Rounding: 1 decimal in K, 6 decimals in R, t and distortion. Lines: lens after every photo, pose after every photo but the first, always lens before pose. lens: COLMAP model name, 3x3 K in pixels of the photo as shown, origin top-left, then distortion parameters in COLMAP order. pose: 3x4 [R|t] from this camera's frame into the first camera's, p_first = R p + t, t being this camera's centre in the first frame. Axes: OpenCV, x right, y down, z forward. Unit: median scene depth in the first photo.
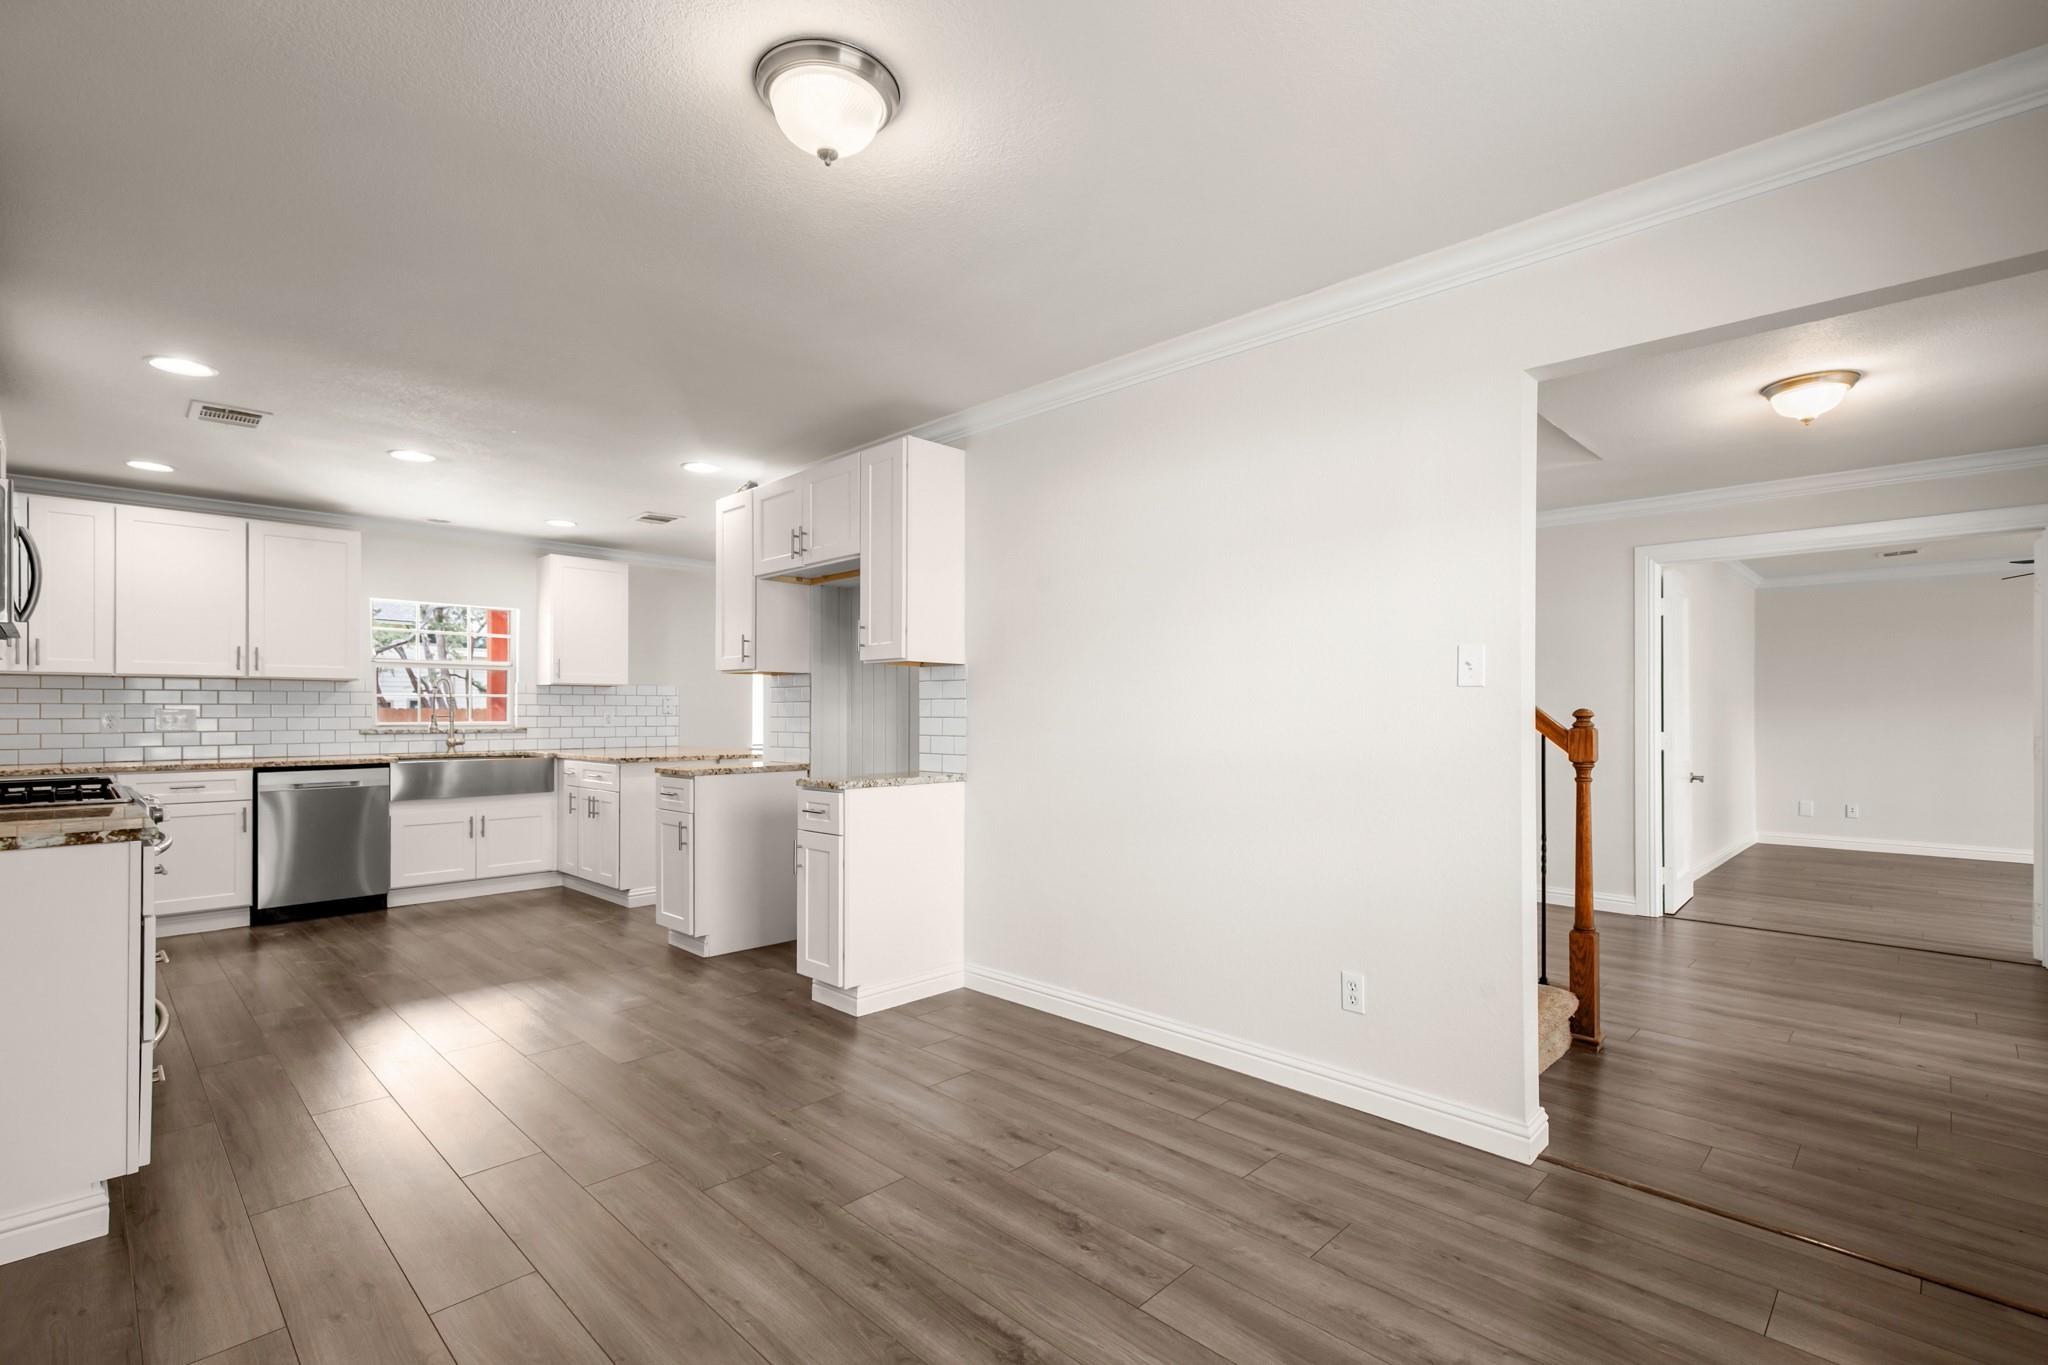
lens RADIAL K [[934.2, 0, 1039.6], [0, 934.2, 707.6], [0, 0, 1]] dist [0.012943, -0.000761]
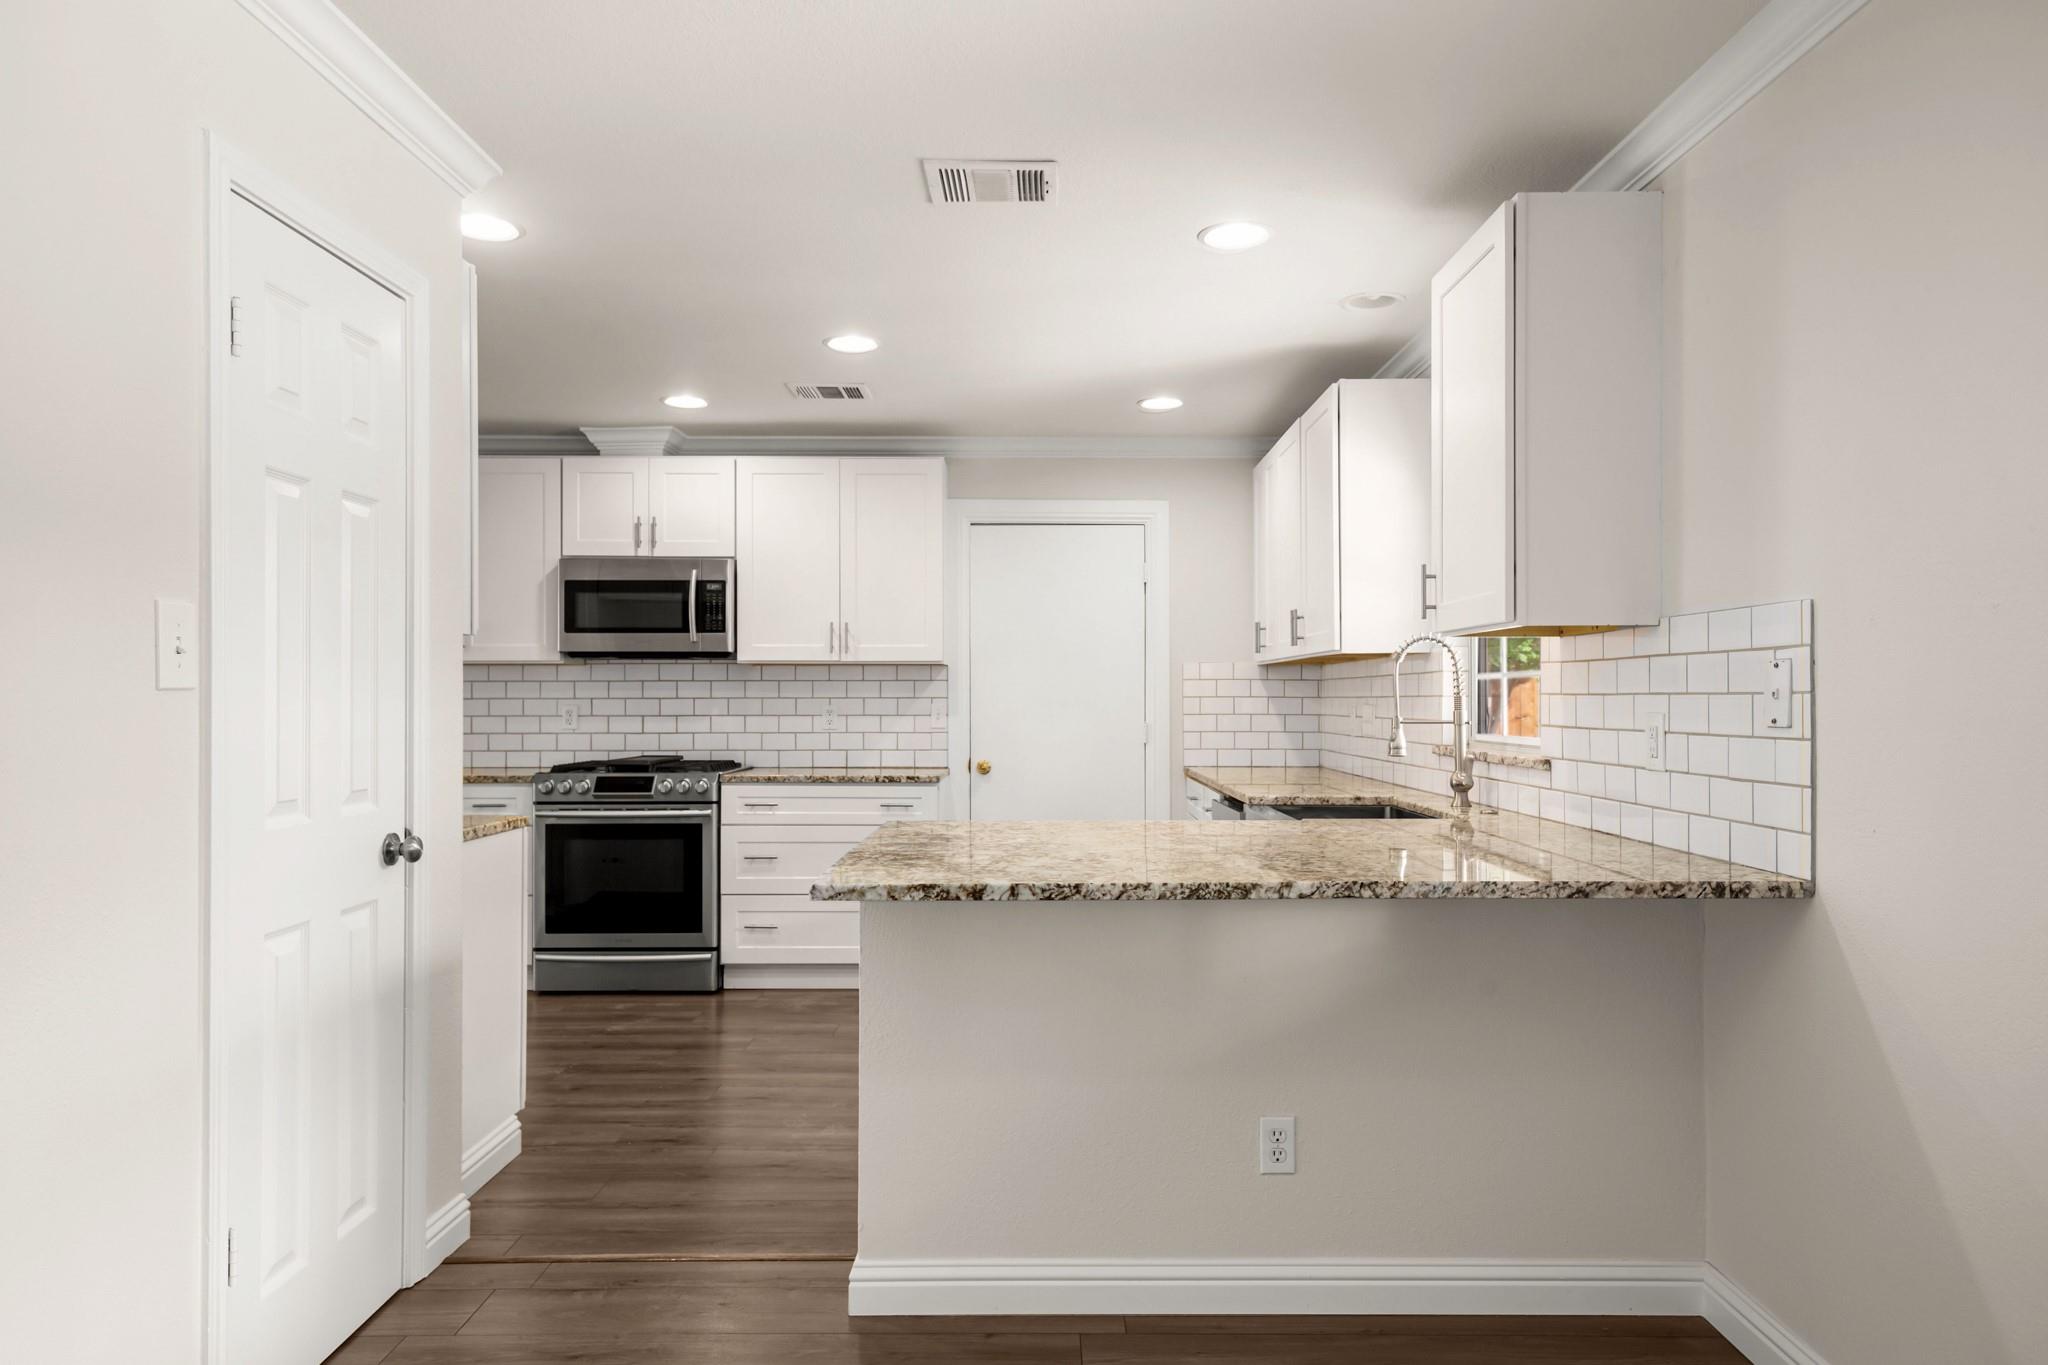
lens RADIAL K [[1337.0, 0, 1030.5], [0, 1337.0, 689.8], [0, 0, 1]] dist [0.018199, 0.000646]
pose [[-0.717231, -0.004514, -0.696821, -0.063827], [0.004573, 0.999927, -0.011185, 0.000421], [0.696820, -0.011209, -0.717158, 1.542803]]
